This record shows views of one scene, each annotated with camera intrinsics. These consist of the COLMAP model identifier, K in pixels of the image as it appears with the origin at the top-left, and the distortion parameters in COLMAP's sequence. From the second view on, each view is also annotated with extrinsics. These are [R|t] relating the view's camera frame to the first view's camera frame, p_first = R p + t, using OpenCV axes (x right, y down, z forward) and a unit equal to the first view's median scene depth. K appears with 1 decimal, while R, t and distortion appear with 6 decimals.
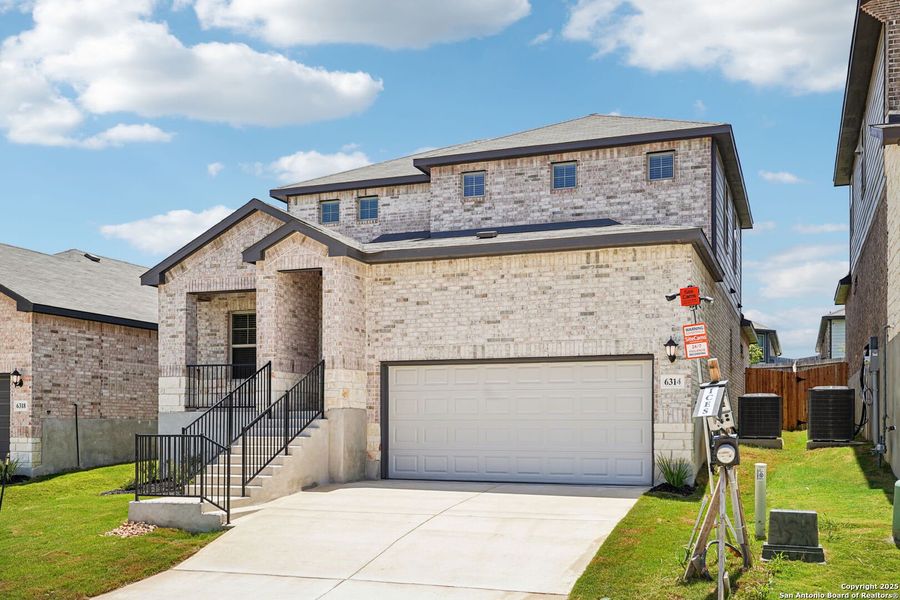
lens RADIAL K [[915.7, 0, 450.0], [0, 915.7, 300.0], [0, 0, 1]] dist [-0.005225, 0.005099]
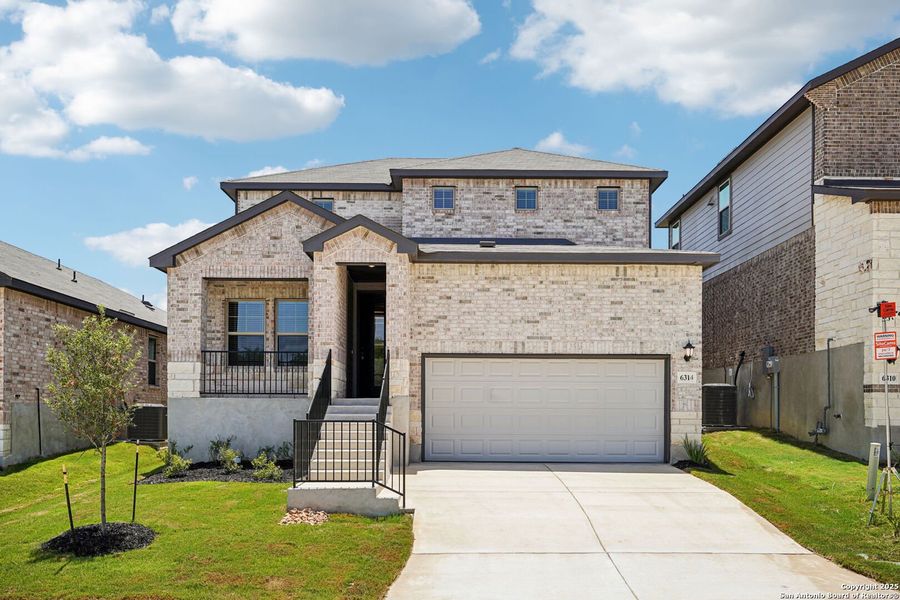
lens RADIAL K [[792.7, 0, 369.5], [0, 792.7, 318.4], [0, 0, 1]] dist [0.000775, -0.001367]
pose [[0.930639, 0.047969, 0.362782, -0.447154], [-0.053531, 0.998552, 0.005289, 0.022865], [-0.362003, -0.024342, 0.931859, 0.140650]]
